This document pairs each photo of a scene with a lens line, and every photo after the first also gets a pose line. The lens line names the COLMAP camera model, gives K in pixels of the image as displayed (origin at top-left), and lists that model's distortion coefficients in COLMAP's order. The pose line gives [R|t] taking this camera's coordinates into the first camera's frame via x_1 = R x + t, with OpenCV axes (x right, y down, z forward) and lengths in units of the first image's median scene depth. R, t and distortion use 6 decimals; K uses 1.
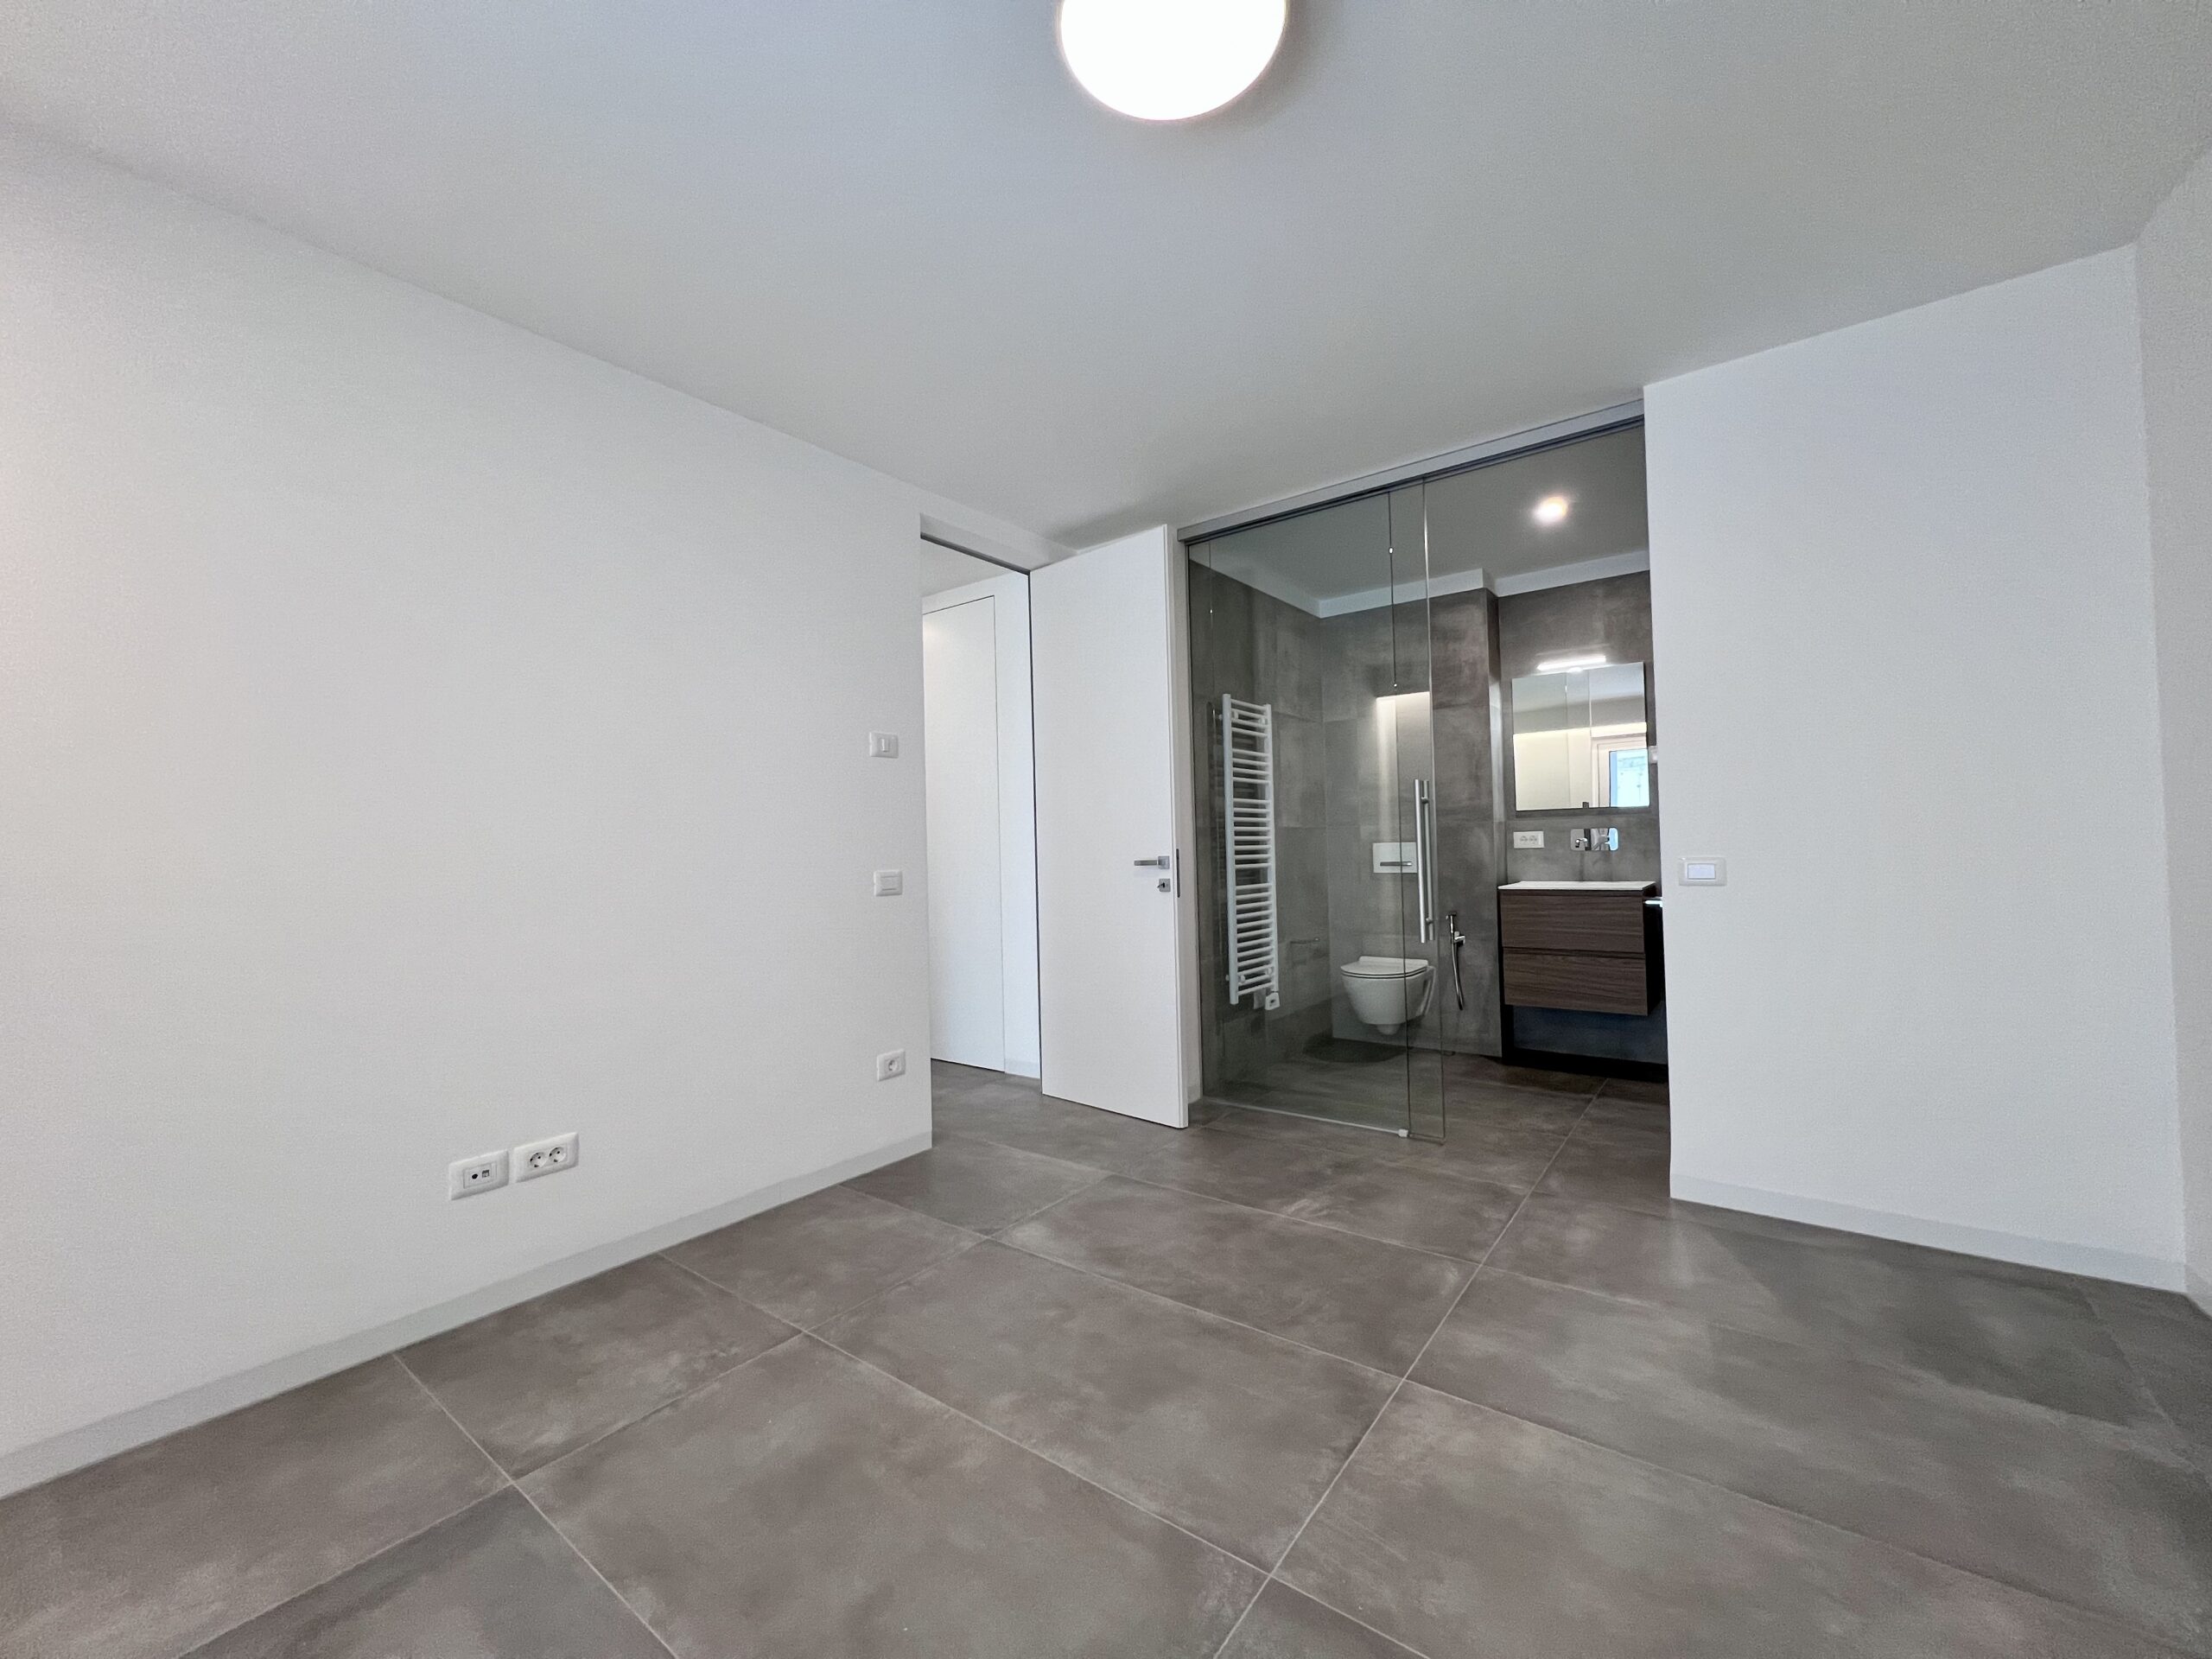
lens RADIAL K [[879.3, 0, 1106.0], [0, 879.3, 829.5], [0, 0, 1]] dist [-0.002143, 0.000192]
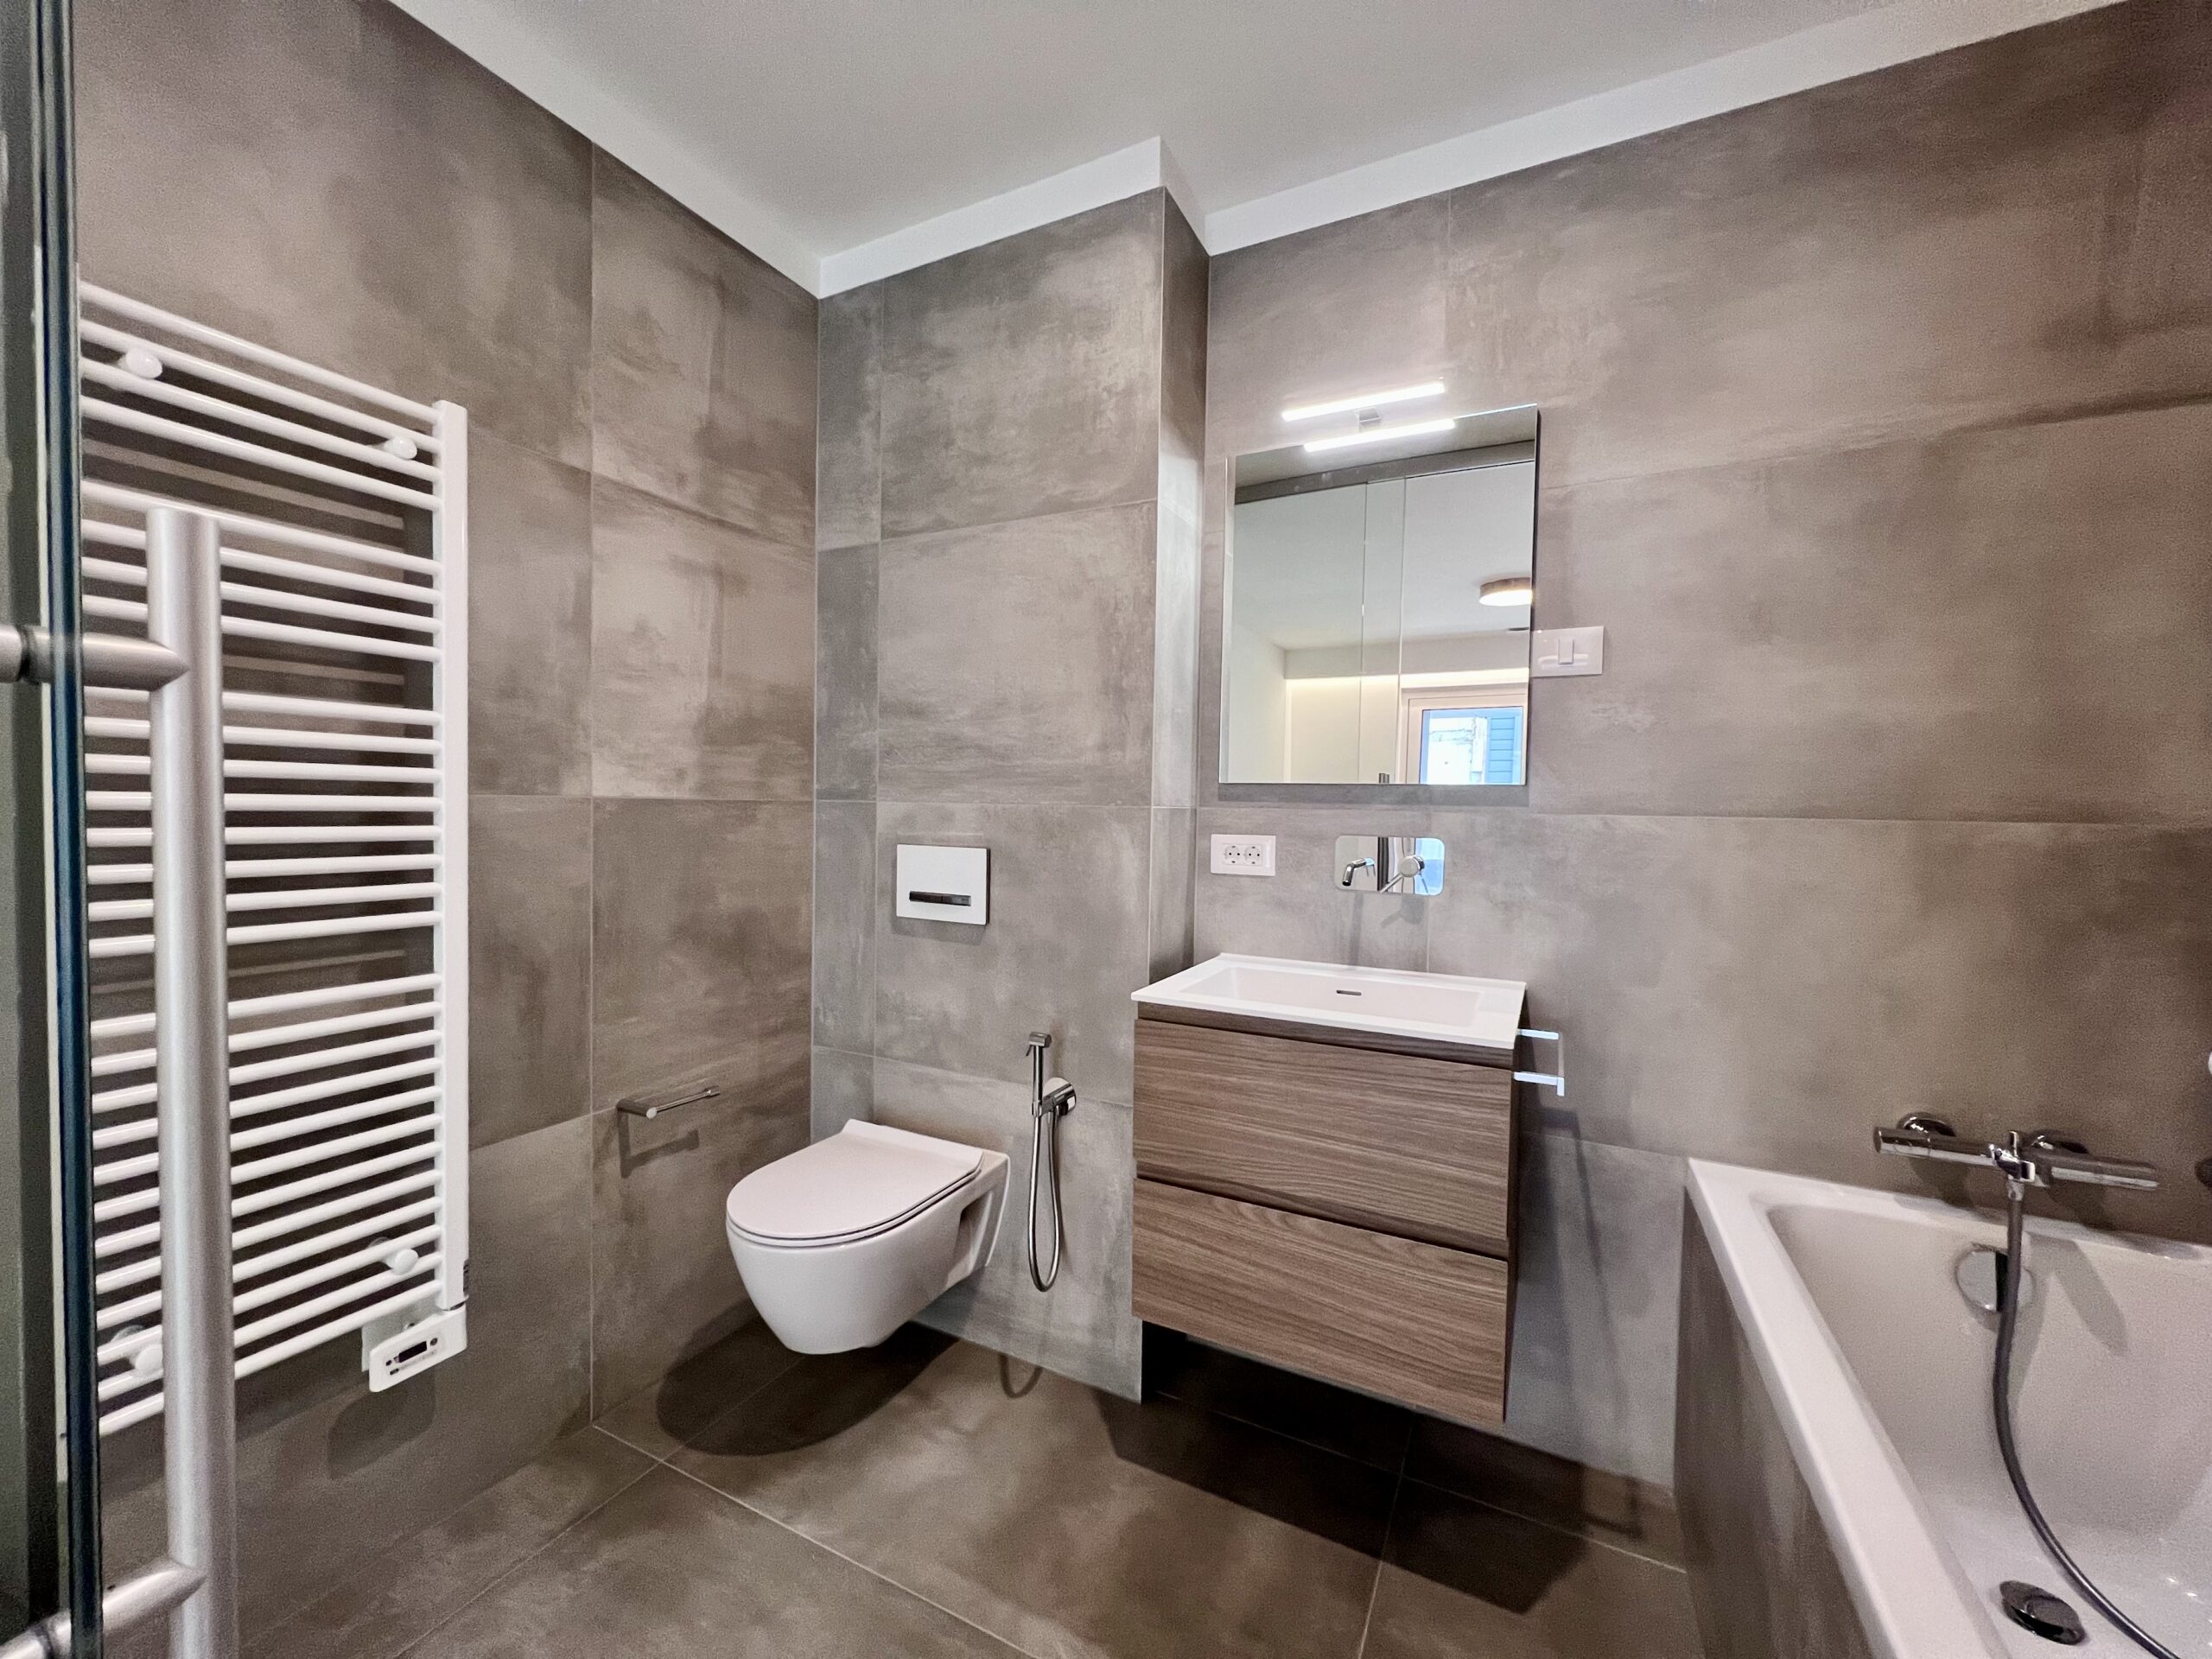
lens RADIAL K [[879.3, 0, 1106.0], [0, 879.3, 829.5], [0, 0, 1]] dist [-0.002143, 0.000192]
pose [[0.981543, 0.037068, 0.187617, 0.343153], [-0.046444, 0.997869, 0.045828, -0.016276], [-0.185518, -0.053696, 0.981173, 0.613577]]
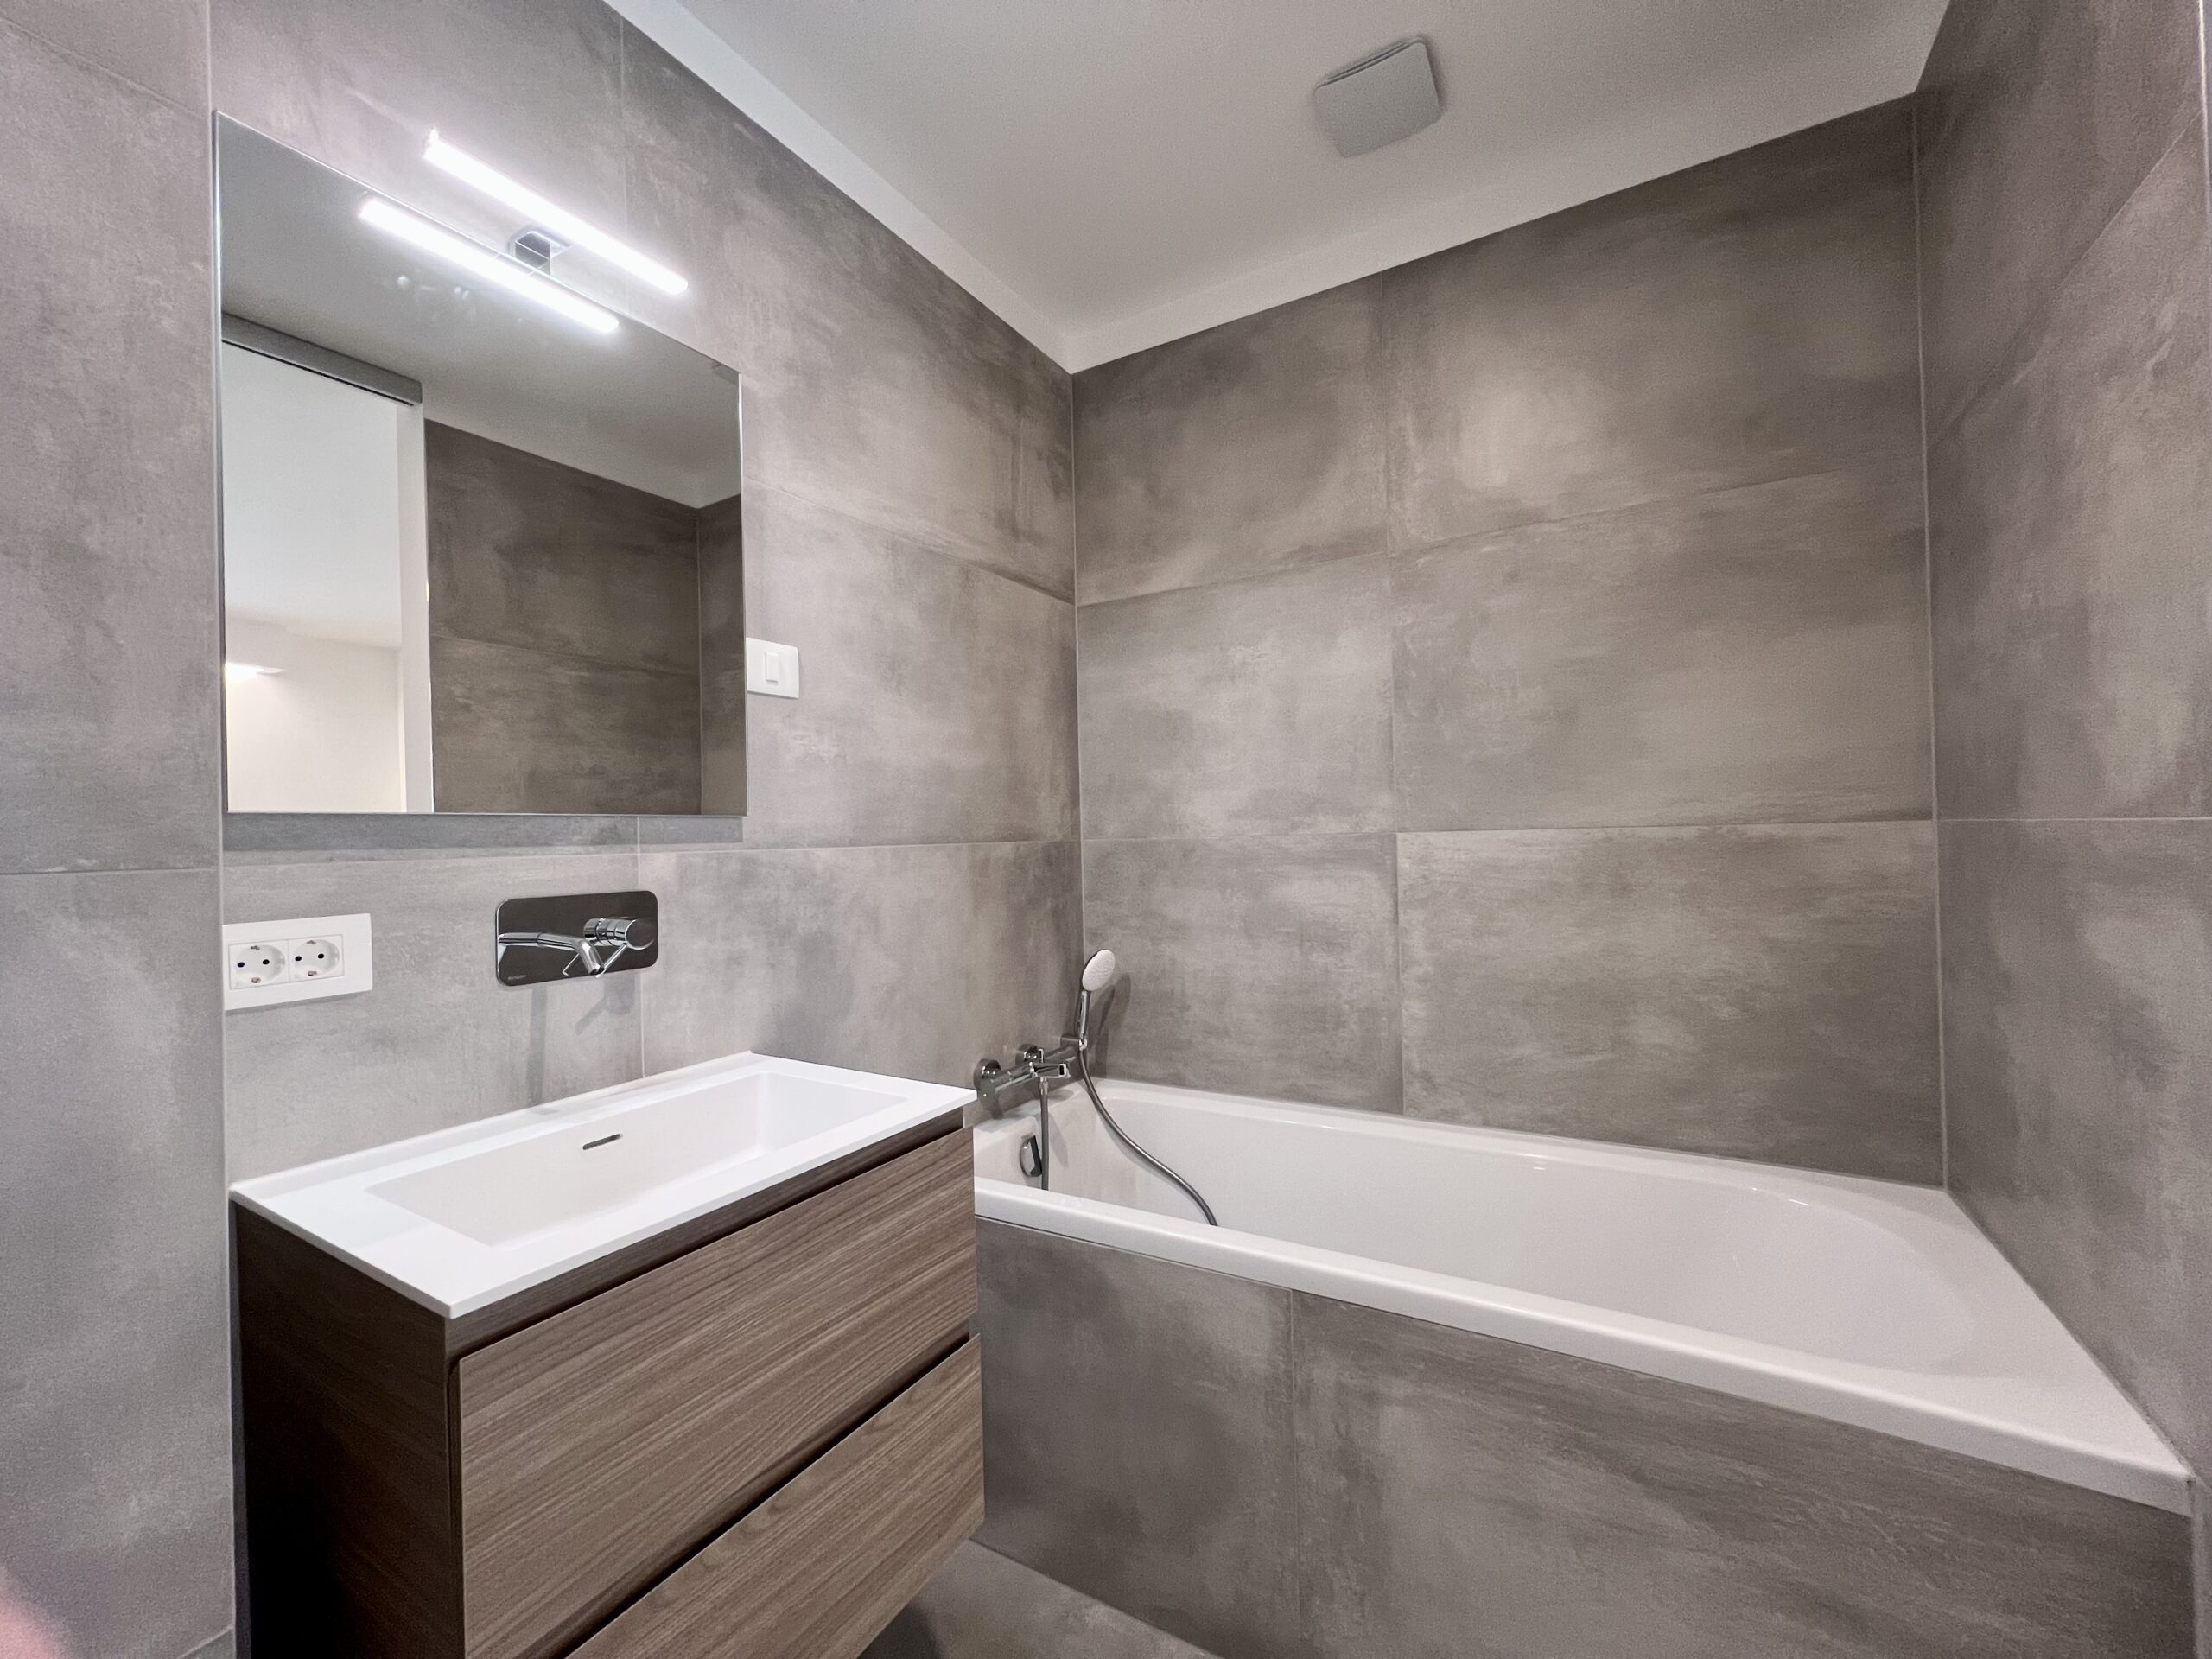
lens RADIAL K [[879.3, 0, 1106.0], [0, 879.3, 829.5], [0, 0, 1]] dist [-0.002143, 0.000192]
pose [[-0.118042, 0.034824, 0.992398, 0.262592], [0.006155, 0.999391, -0.034338, -0.010264], [-0.992990, 0.002055, -0.118184, 0.846897]]
